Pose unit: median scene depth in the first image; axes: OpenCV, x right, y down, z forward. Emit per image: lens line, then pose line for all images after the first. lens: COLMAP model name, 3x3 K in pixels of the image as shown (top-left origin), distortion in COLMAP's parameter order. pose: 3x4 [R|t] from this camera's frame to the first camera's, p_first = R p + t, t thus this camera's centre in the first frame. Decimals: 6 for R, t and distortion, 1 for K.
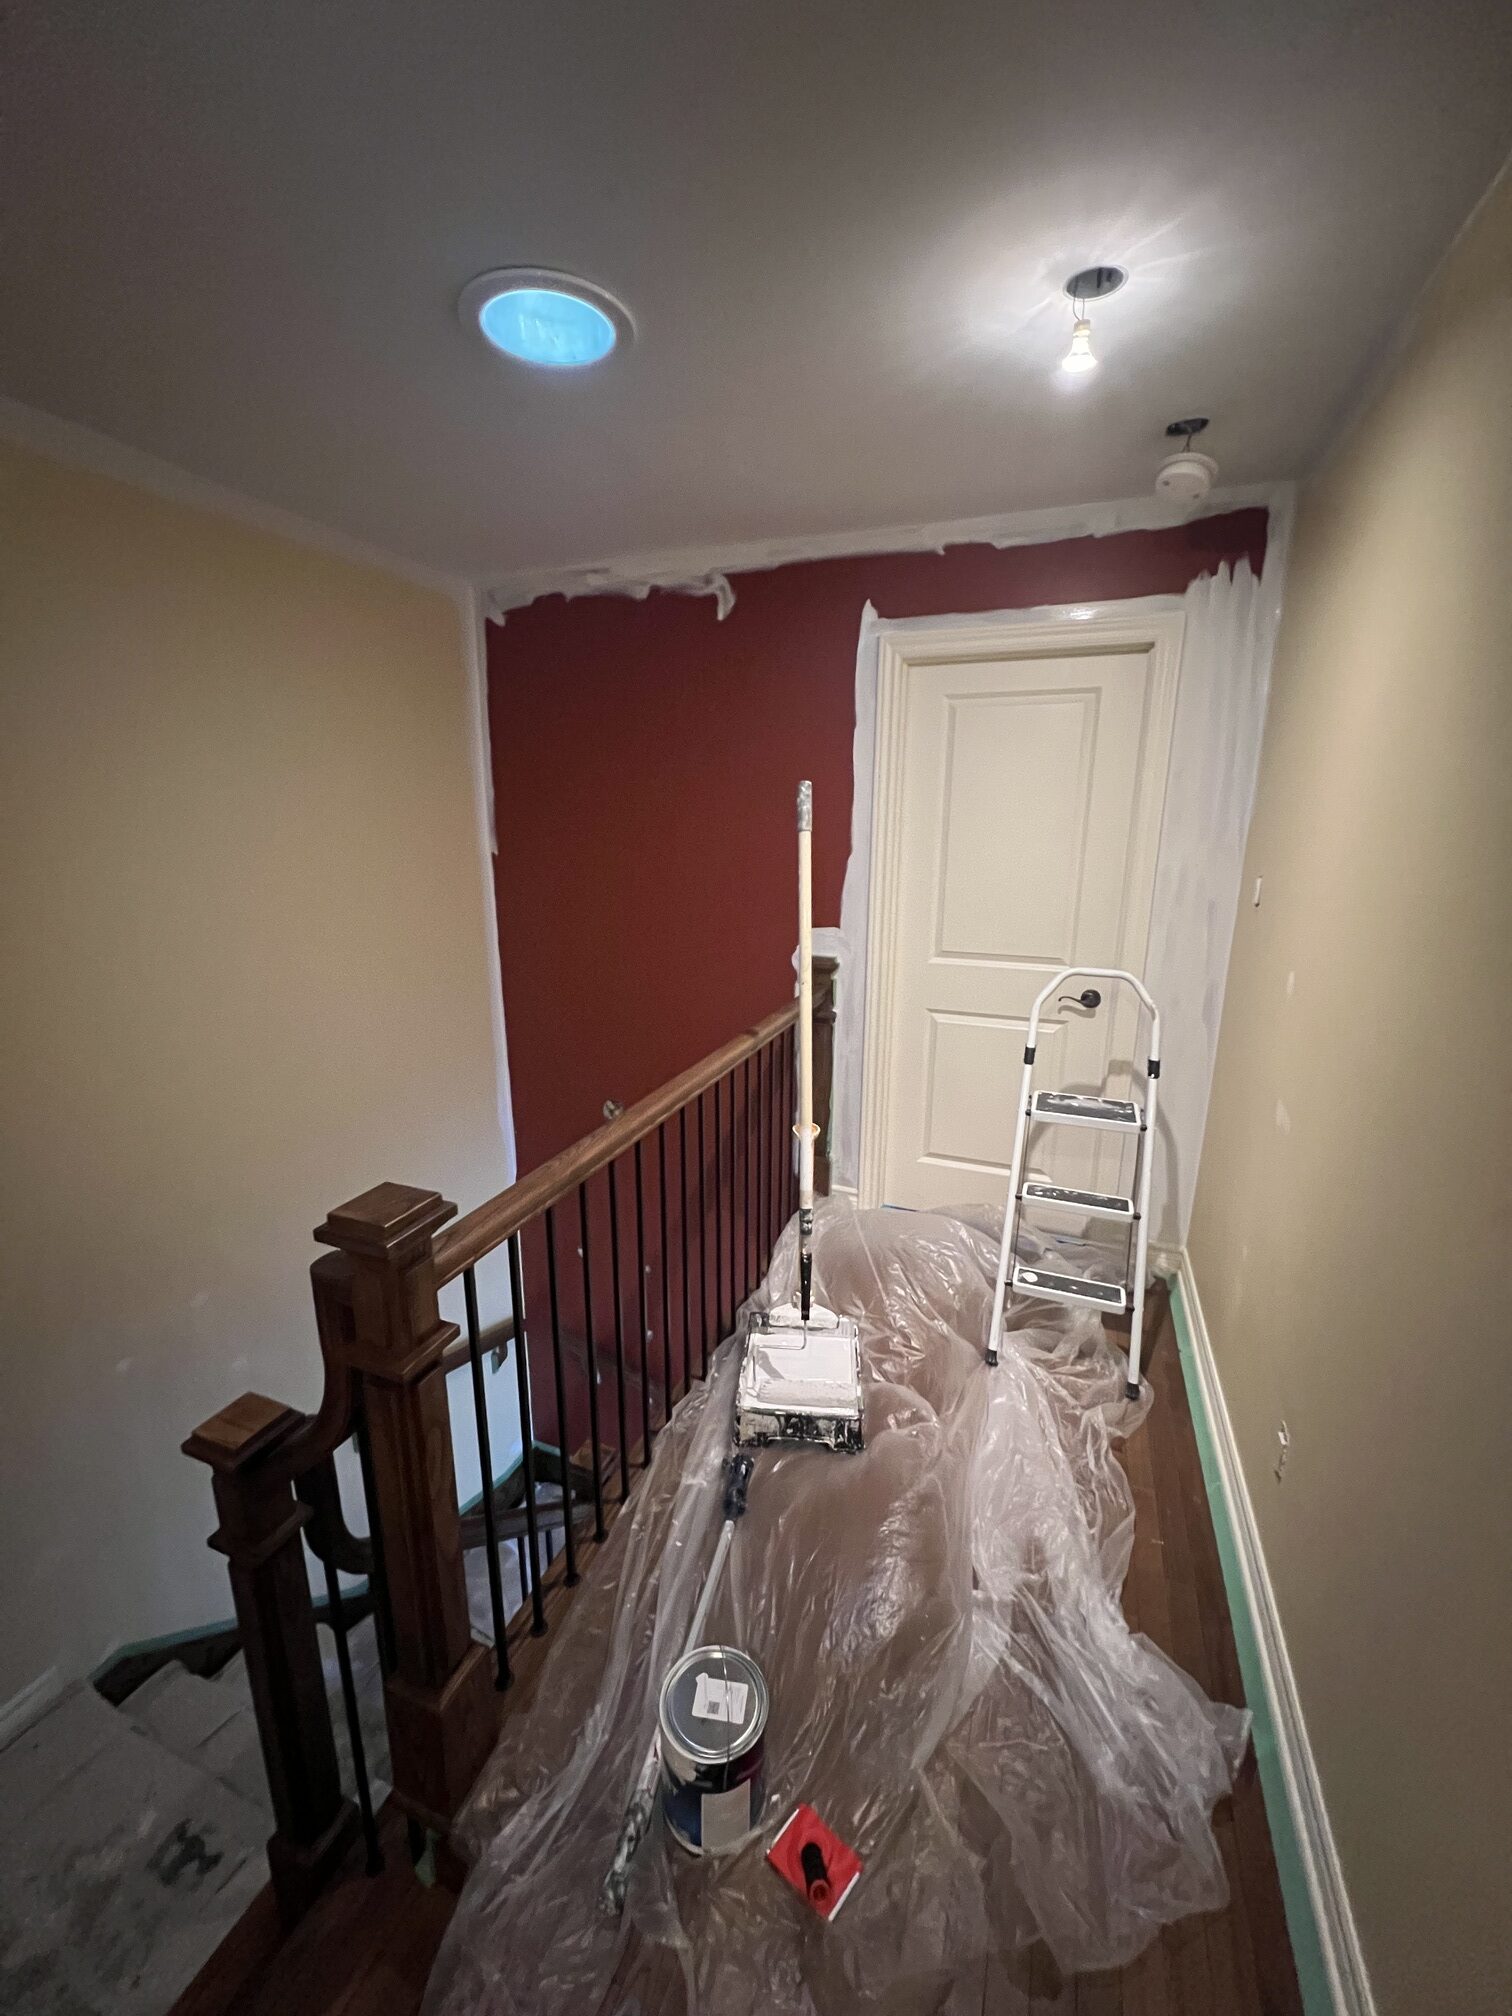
lens RADIAL K [[805.2, 0, 738.8], [0, 805.2, 1012.0], [0, 0, 1]] dist [-0.002665, 0.000083]
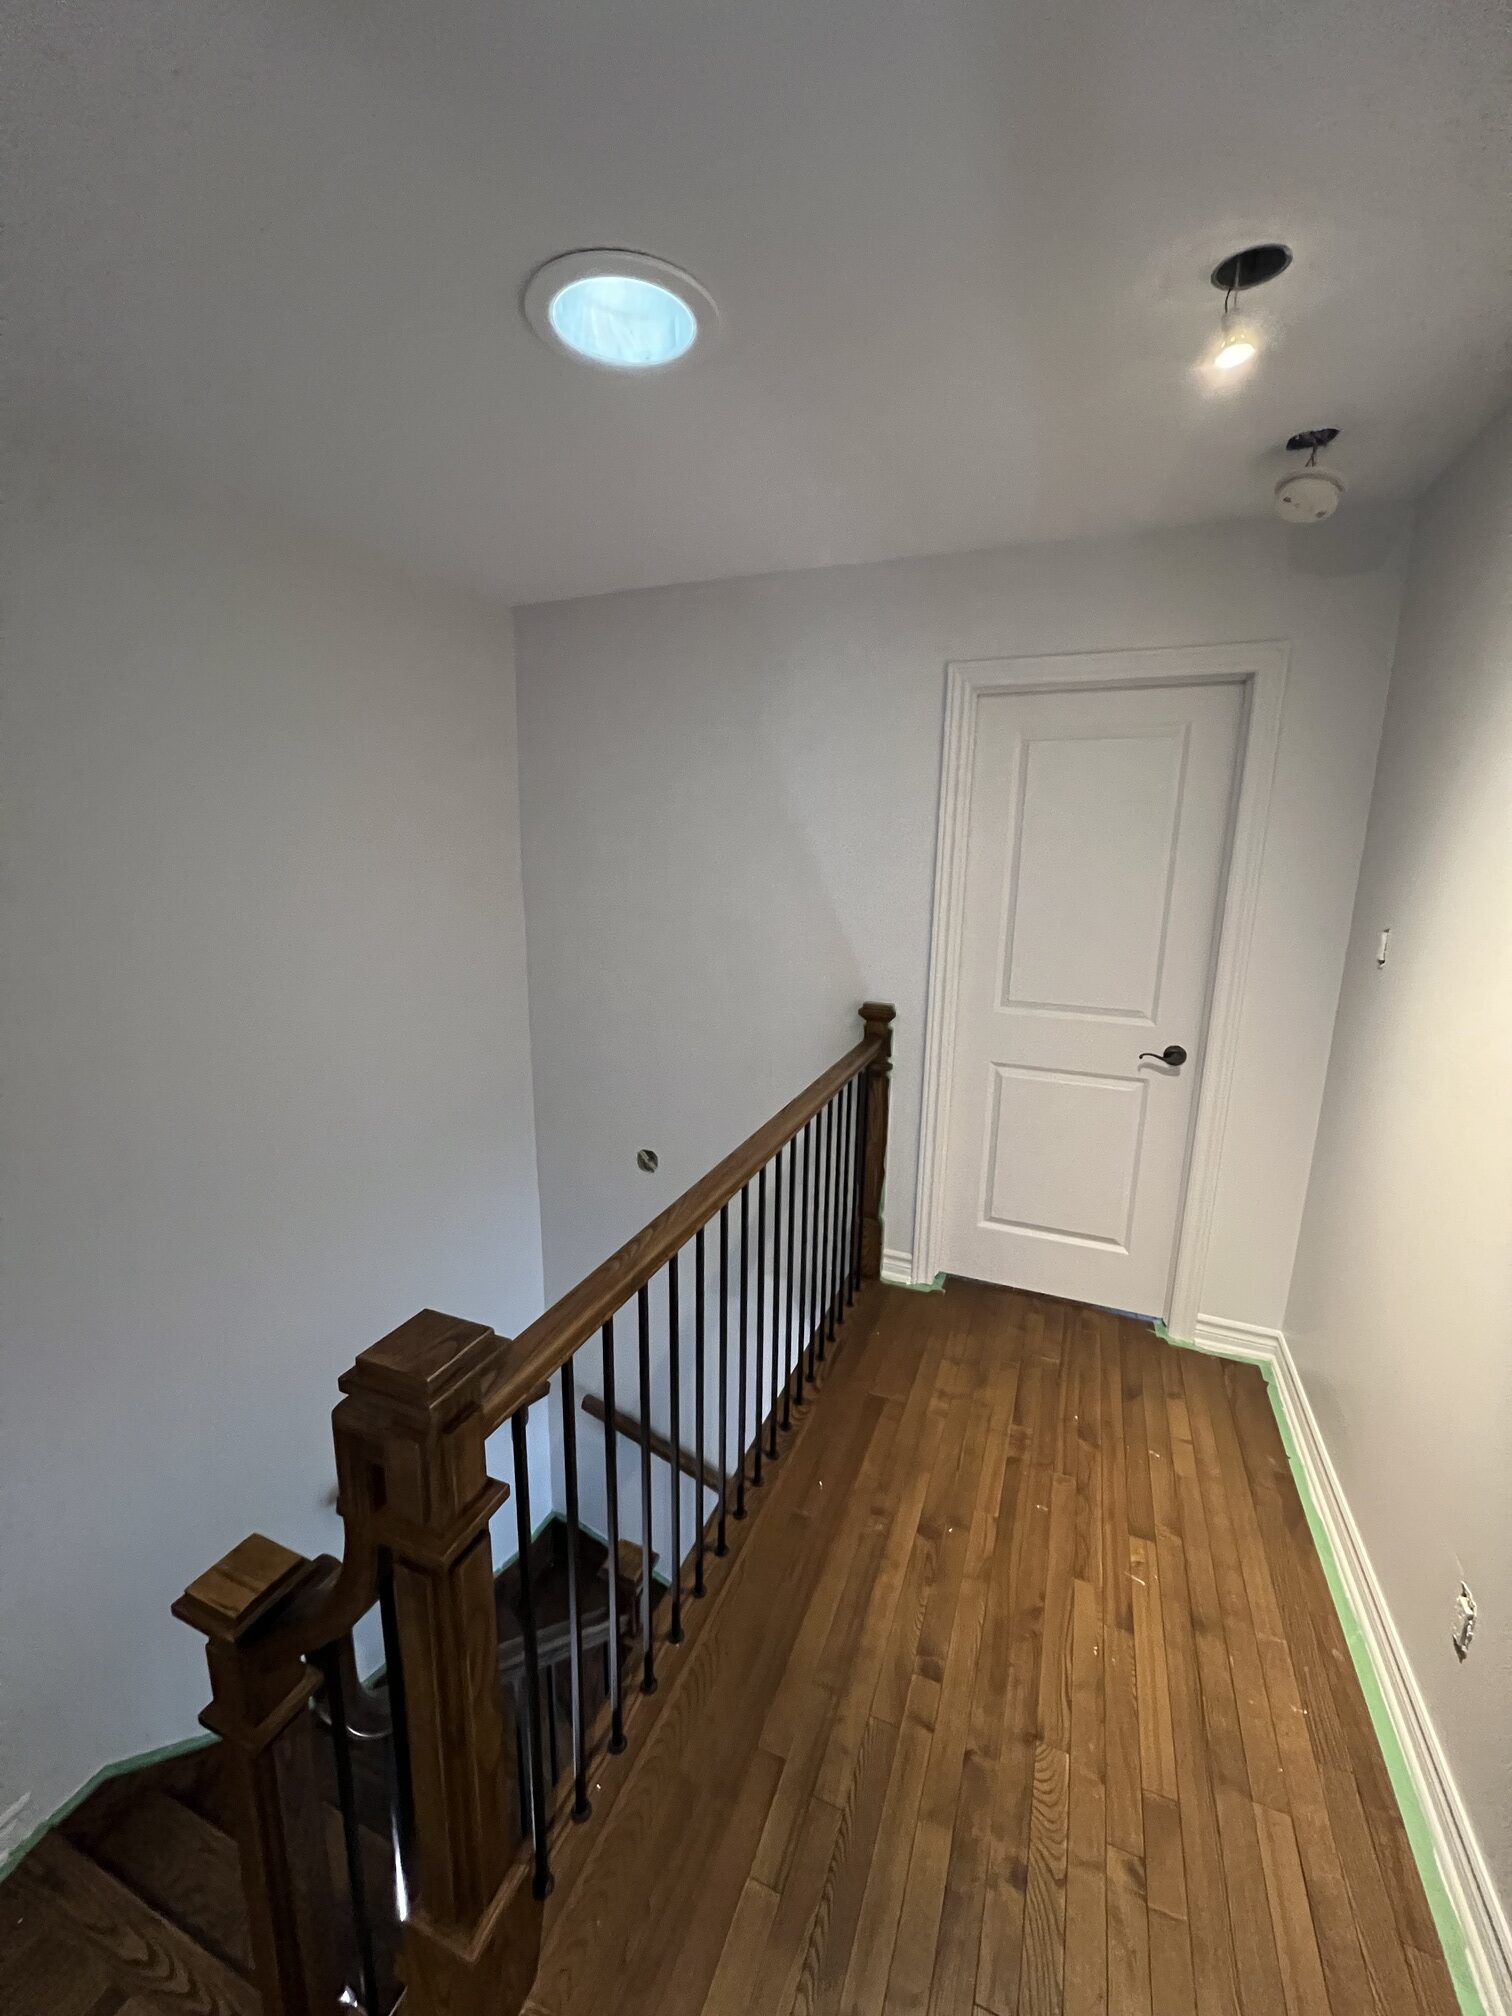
lens RADIAL K [[806.7, 0, 742.5], [0, 806.7, 1012.6], [0, 0, 1]] dist [-0.000925, 0.000231]
pose [[0.999787, 0.014468, -0.014719, -0.079234], [-0.014884, 0.999480, -0.028610, -0.057896], [0.014297, 0.028823, 0.999482, 0.125400]]
